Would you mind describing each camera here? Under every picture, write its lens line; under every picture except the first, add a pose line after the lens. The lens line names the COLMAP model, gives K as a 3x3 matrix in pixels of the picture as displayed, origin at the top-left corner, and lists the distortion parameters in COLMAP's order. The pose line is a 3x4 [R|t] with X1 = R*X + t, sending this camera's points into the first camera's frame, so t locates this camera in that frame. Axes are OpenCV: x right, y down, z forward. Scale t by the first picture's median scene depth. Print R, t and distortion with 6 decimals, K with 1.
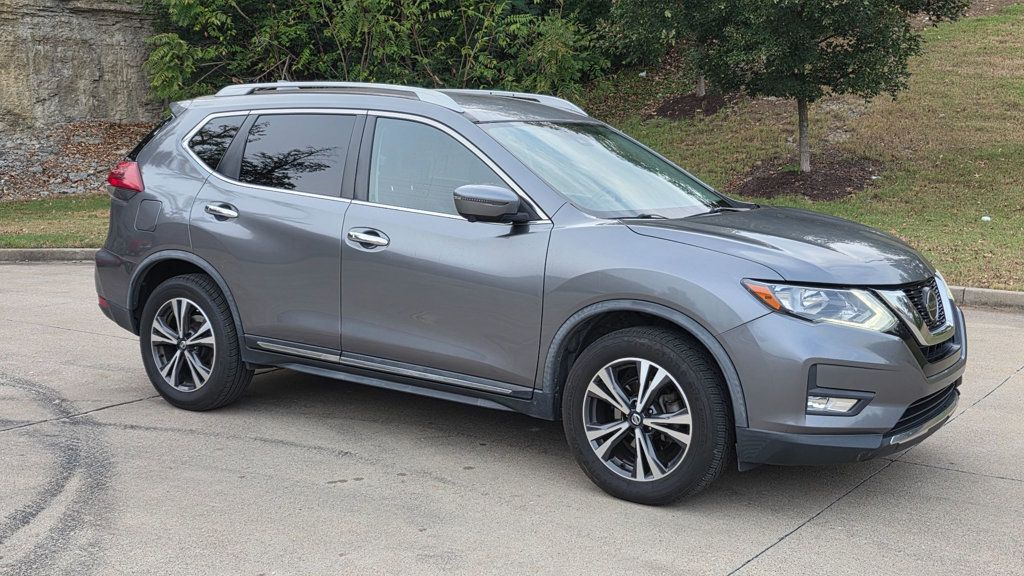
lens RADIAL K [[1214.2, 0, 509.4], [0, 1214.2, 295.3], [0, 0, 1]] dist [0.057473, 0.000000]
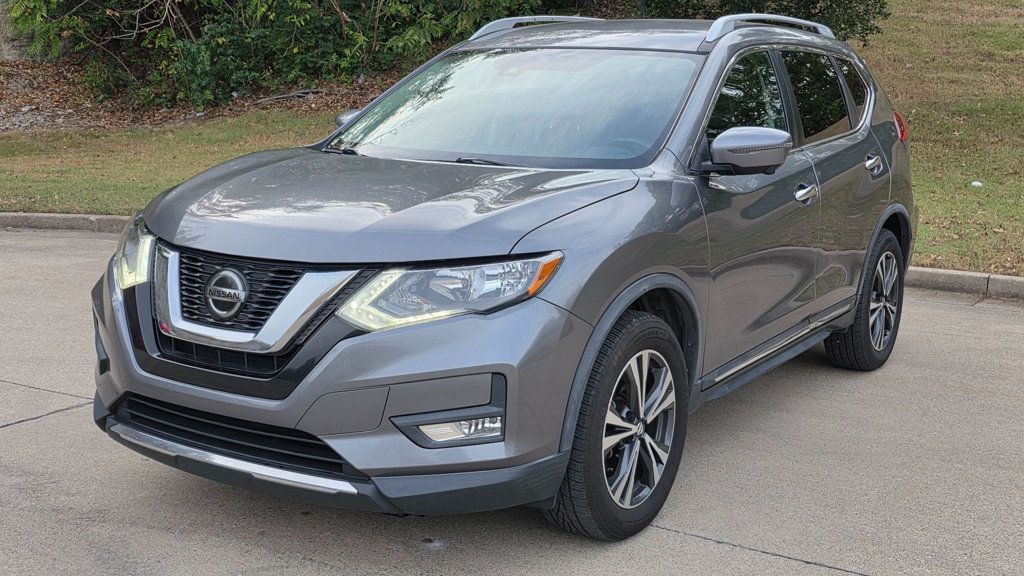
lens RADIAL K [[1214.2, 0, 514.7], [0, 1214.2, 291.5], [0, 0, 1]] dist [0.057473, 0.000000]
pose [[0.997779, 0.003591, 0.066521, 0.006809], [-0.005967, 0.999350, 0.035566, -0.013257], [-0.066350, -0.035884, 0.997151, 0.136407]]
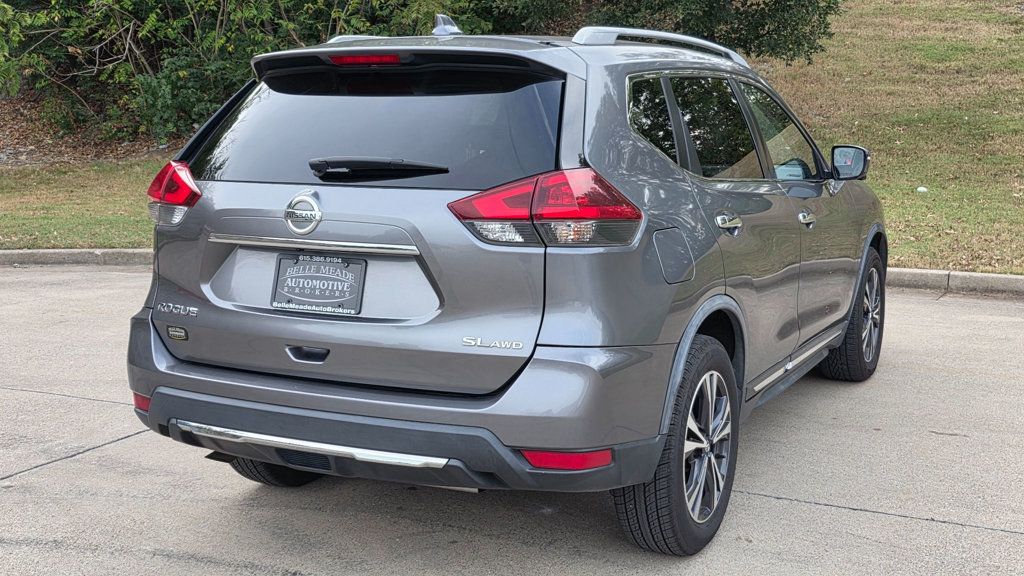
lens RADIAL K [[1214.2, 0, 515.4], [0, 1214.2, 308.2], [0, 0, 1]] dist [0.057473, 0.000000]
pose [[0.991858, -0.036689, 0.121947, -0.028434], [0.032610, 0.998845, 0.035277, -0.012989], [-0.123100, -0.031013, 0.991910, 0.097606]]
